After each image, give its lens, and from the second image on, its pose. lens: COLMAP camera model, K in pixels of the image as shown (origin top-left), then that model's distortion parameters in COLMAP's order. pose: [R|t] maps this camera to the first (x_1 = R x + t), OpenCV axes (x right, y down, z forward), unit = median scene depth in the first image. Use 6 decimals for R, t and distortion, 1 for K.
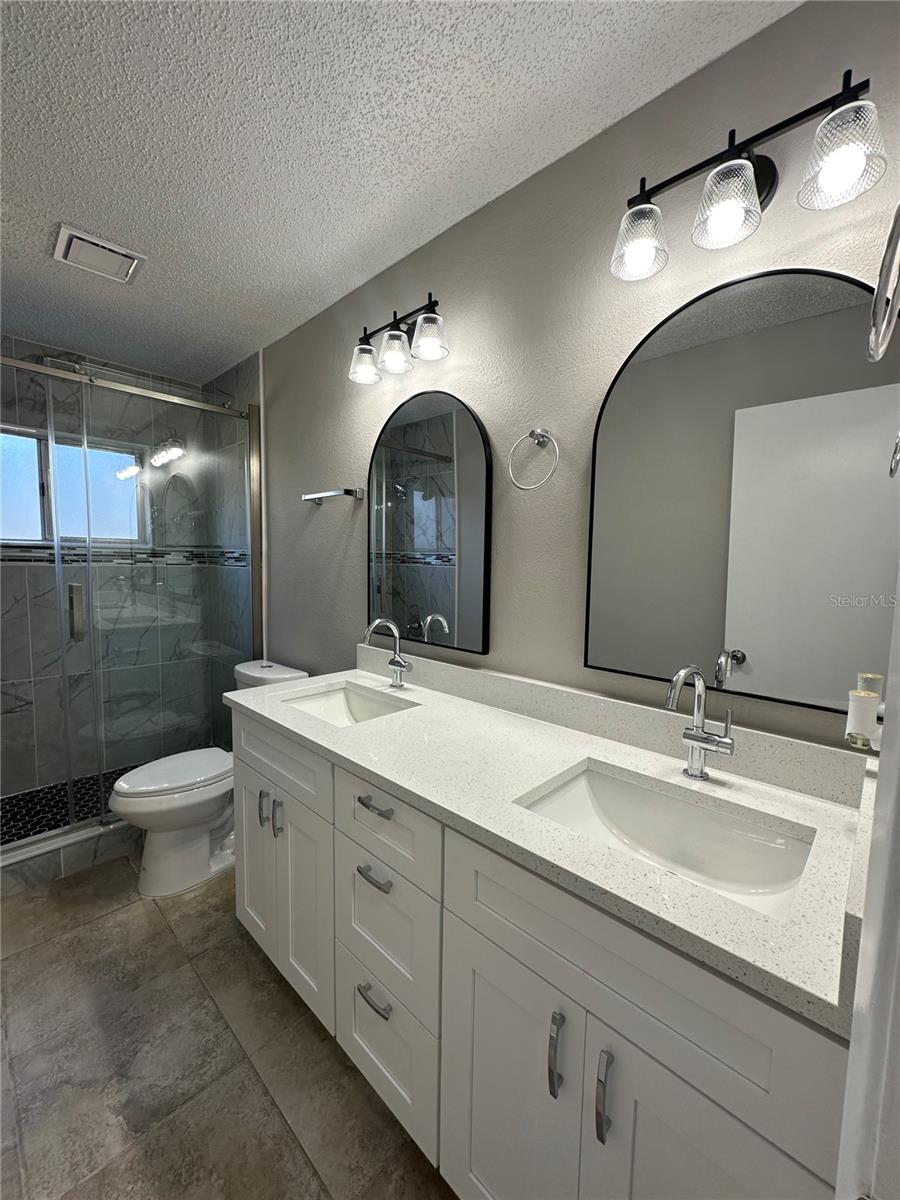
lens RADIAL K [[477.8, 0, 450.0], [0, 477.8, 600.0], [0, 0, 1]] dist [-0.001238, 0.000481]
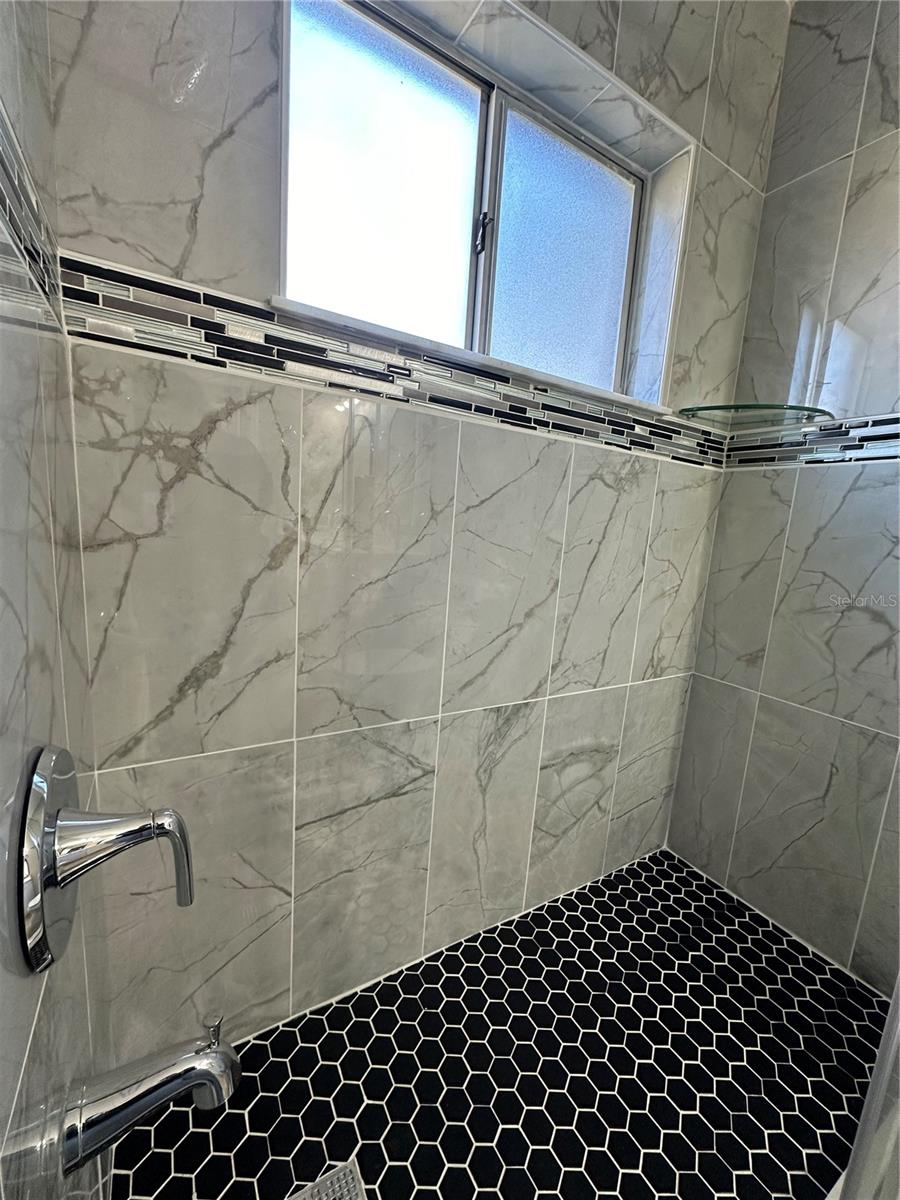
lens RADIAL K [[477.8, 0, 450.0], [0, 477.8, 600.0], [0, 0, 1]] dist [-0.001238, 0.000481]
pose [[0.962863, 0.087827, -0.255305, -0.722729], [-0.070993, 0.994695, 0.074442, 0.036267], [0.260488, -0.053553, 0.963991, 0.580080]]
